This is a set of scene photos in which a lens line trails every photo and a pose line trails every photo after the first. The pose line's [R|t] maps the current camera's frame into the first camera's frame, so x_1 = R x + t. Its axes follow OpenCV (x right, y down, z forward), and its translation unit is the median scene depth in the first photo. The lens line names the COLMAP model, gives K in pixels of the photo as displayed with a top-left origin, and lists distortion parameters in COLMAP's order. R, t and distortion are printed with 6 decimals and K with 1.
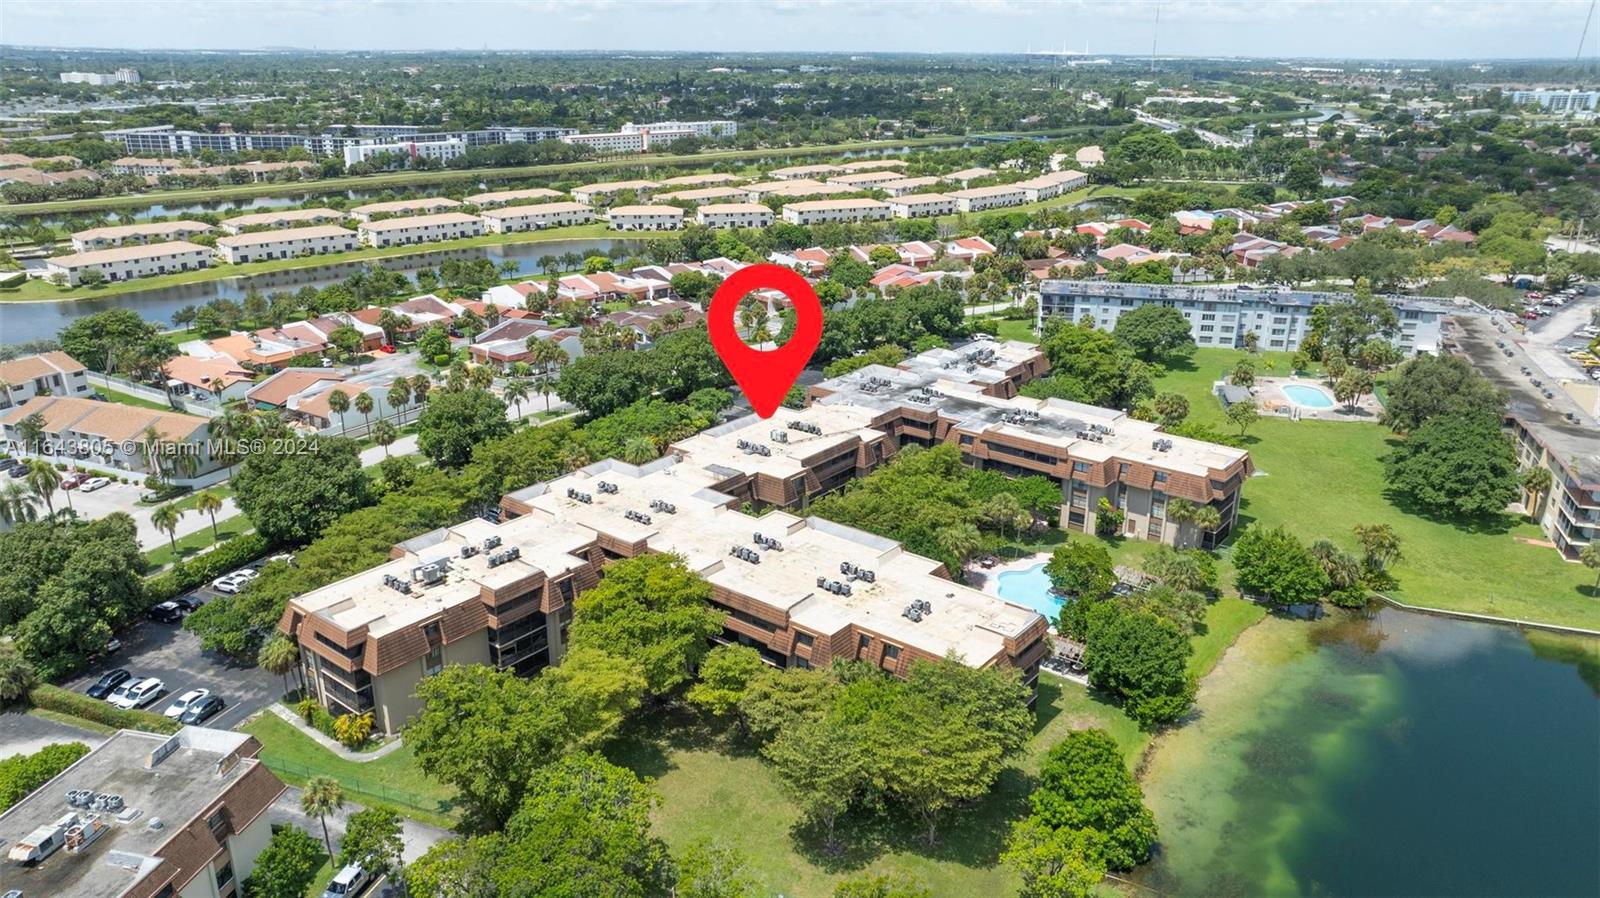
lens RADIAL K [[1126.2, 0, 802.5], [0, 1126.2, 449.5], [0, 0, 1]] dist [-0.015593, 0.007476]
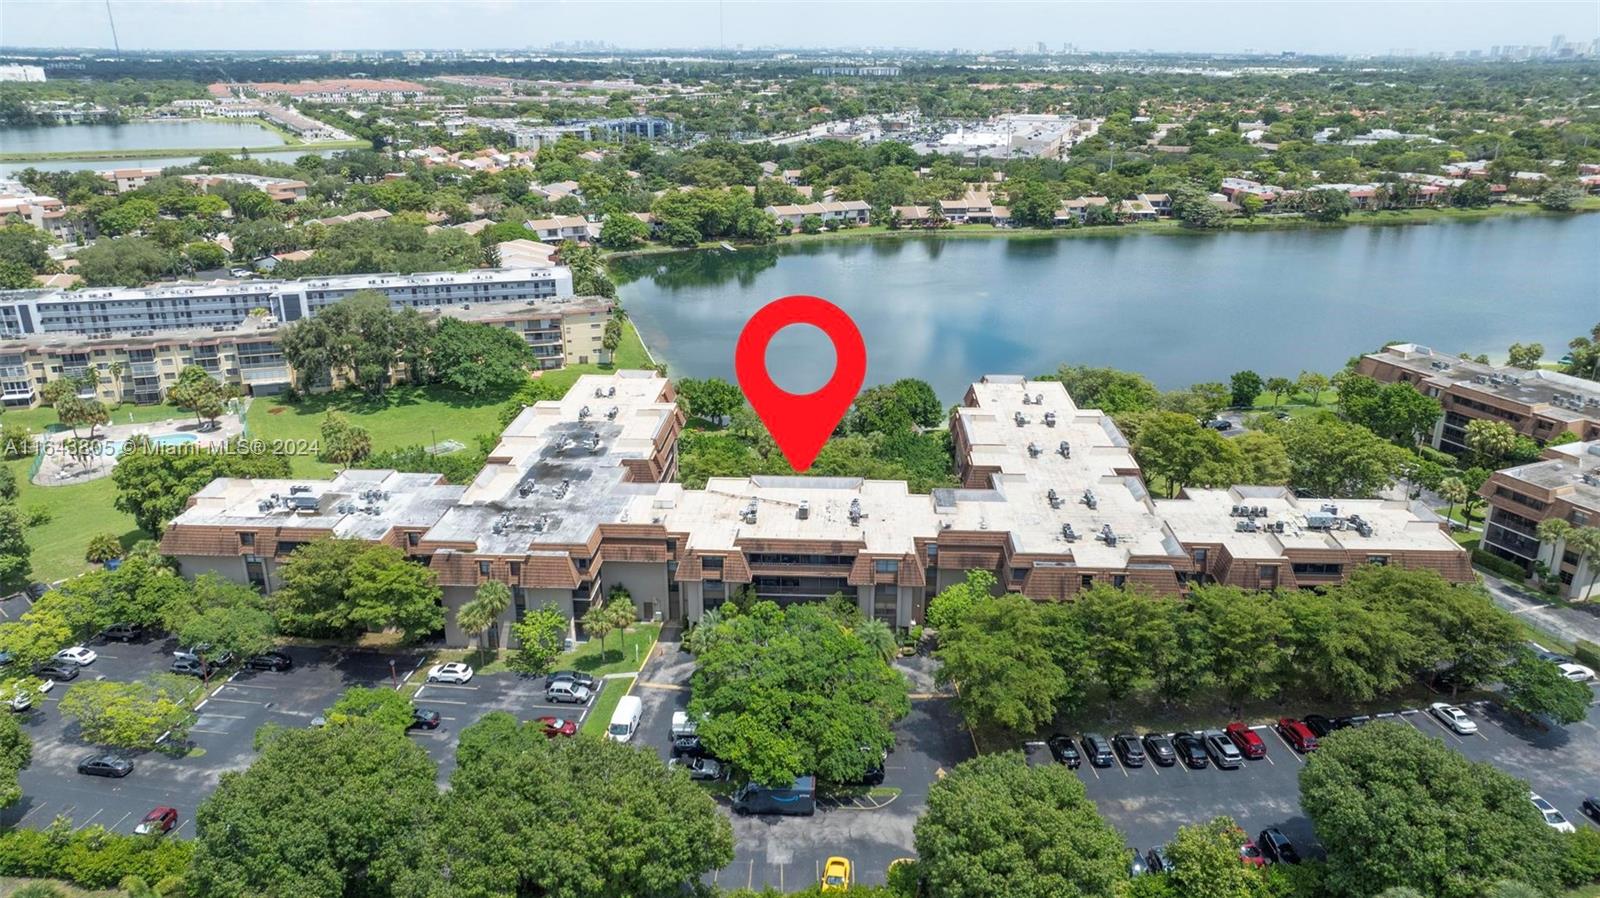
lens RADIAL K [[1126.2, 0, 802.5], [0, 1126.2, 449.5], [0, 0, 1]] dist [-0.015593, 0.007476]
pose [[-0.574168, -0.287151, 0.766730, -0.701141], [0.273897, 0.815155, 0.510396, -0.512890], [-0.771564, 0.503058, -0.389386, 1.477539]]
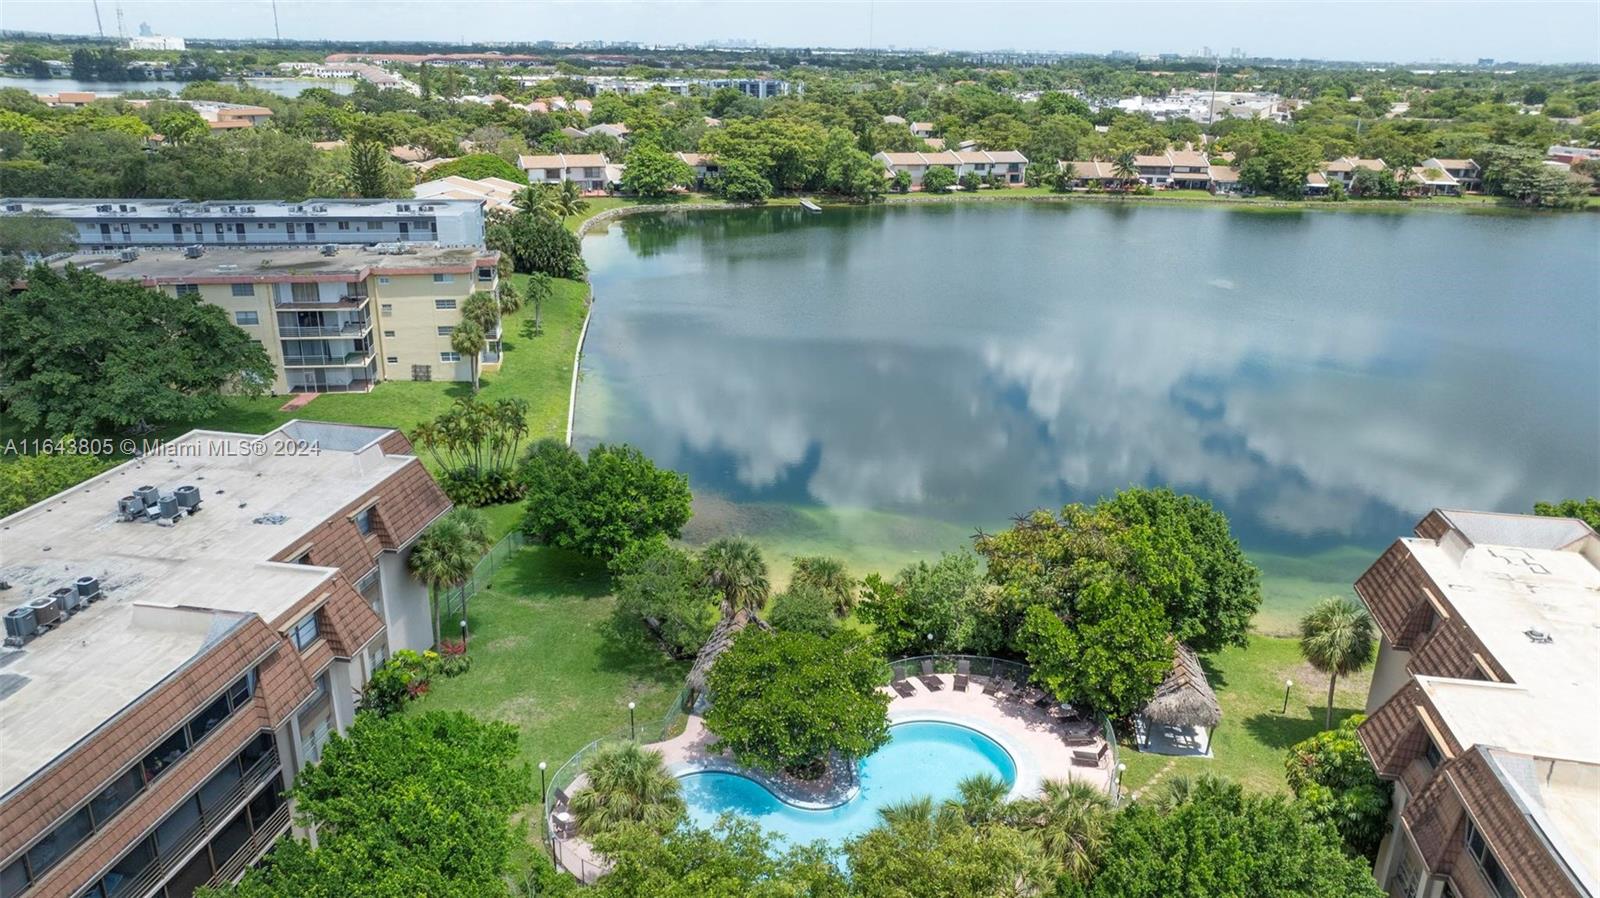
lens RADIAL K [[1126.2, 0, 802.5], [0, 1126.2, 449.5], [0, 0, 1]] dist [-0.015593, 0.007476]
pose [[-0.465086, -0.315480, 0.827144, -0.029190], [0.282396, 0.832661, 0.476370, -0.133292], [-0.839016, 0.455135, -0.298168, 1.064444]]
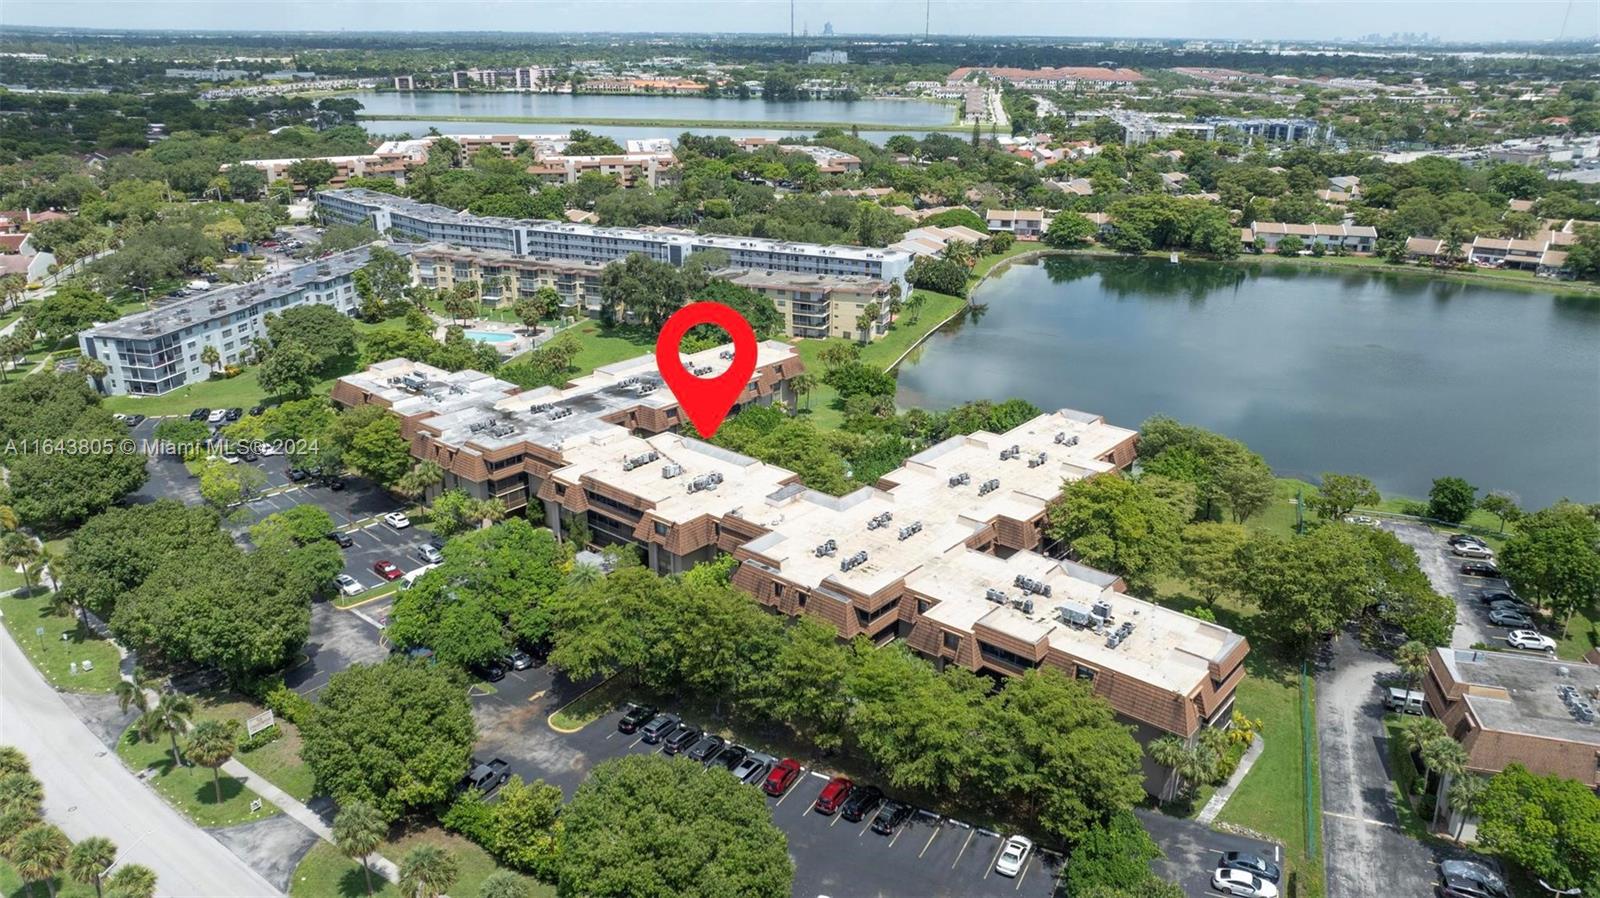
lens RADIAL K [[1126.2, 0, 802.5], [0, 1126.2, 449.5], [0, 0, 1]] dist [-0.015593, 0.007476]
pose [[0.040437, -0.358242, 0.932753, -0.956315], [0.334462, 0.884517, 0.325216, -0.319702], [-0.941541, 0.298820, 0.155586, 0.875896]]
